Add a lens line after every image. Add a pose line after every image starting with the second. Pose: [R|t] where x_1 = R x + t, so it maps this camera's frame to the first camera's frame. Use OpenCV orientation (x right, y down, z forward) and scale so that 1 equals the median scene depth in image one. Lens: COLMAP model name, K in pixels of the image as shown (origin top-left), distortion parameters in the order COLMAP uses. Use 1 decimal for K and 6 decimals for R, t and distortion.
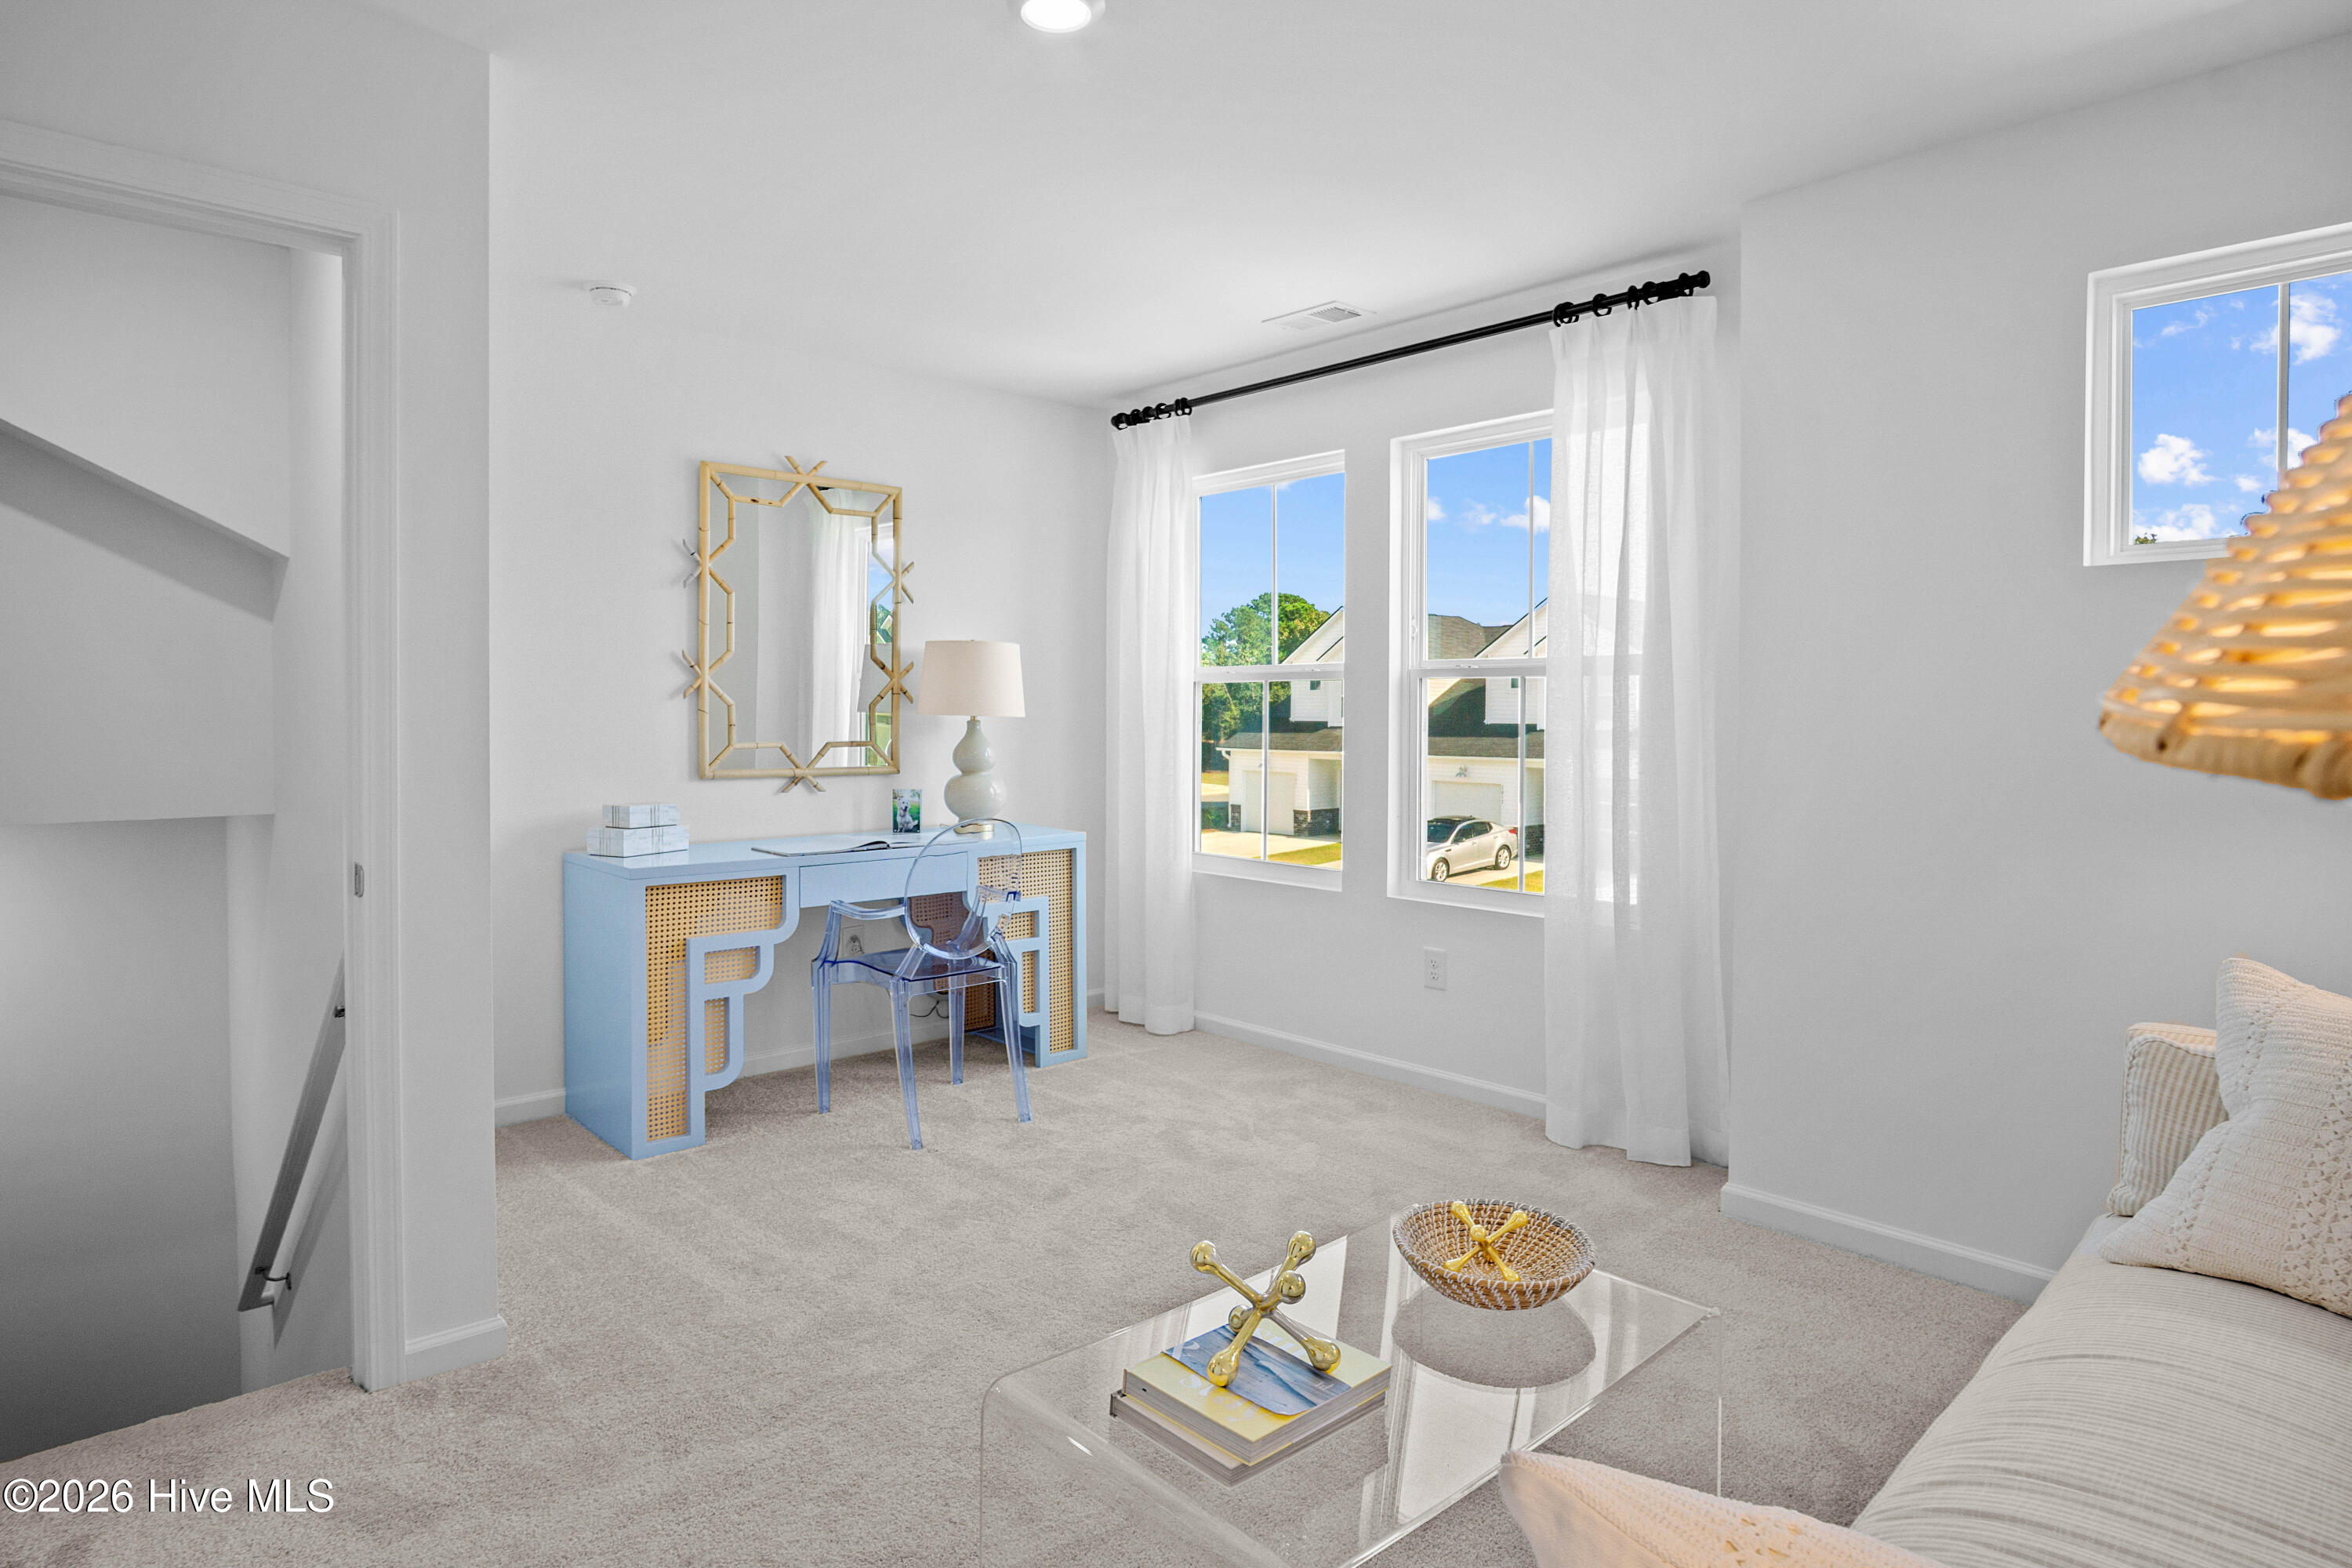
lens RADIAL K [[1321.3, 0, 1170.4], [0, 1321.3, 775.5], [0, 0, 1]] dist [-0.025482, 0.000402]
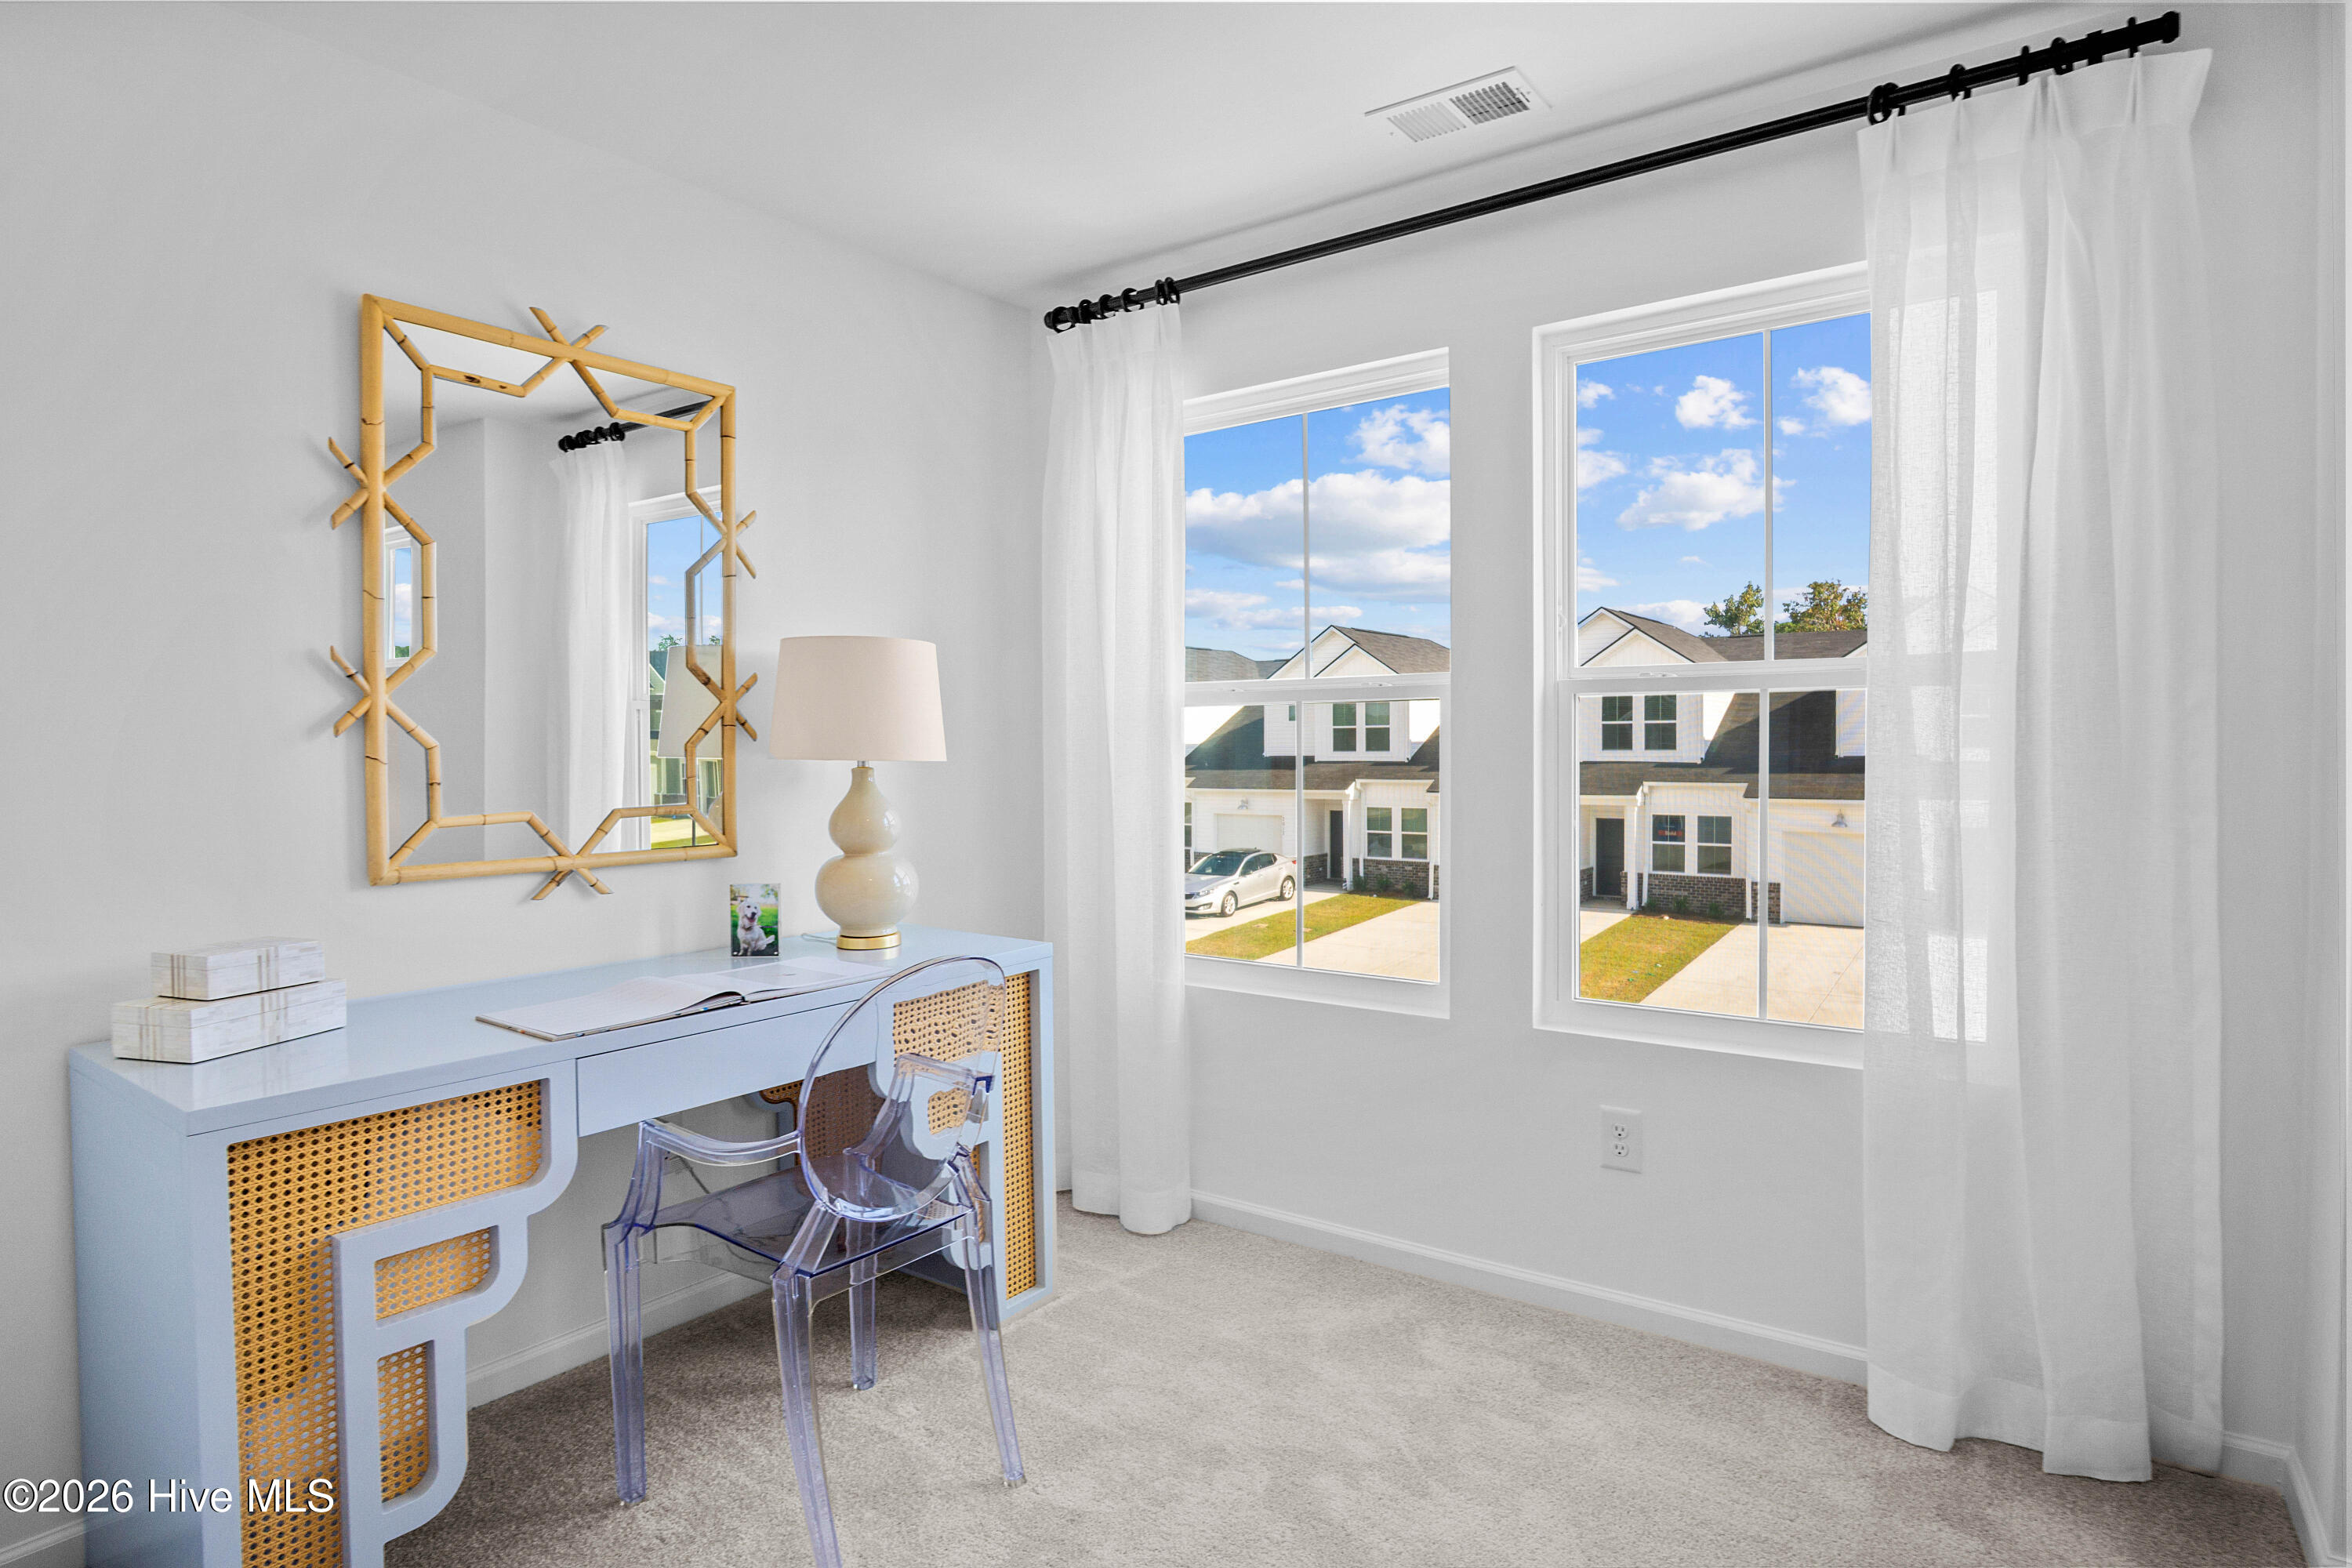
lens RADIAL K [[1273.4, 0, 1176.2], [0, 1273.4, 799.7], [0, 0, 1]] dist [-0.034042, 0.009507]
pose [[0.981120, -0.019744, 0.192387, -0.123949], [0.020982, 0.999770, -0.004398, -0.021735], [-0.192256, 0.008352, 0.981309, 0.403948]]
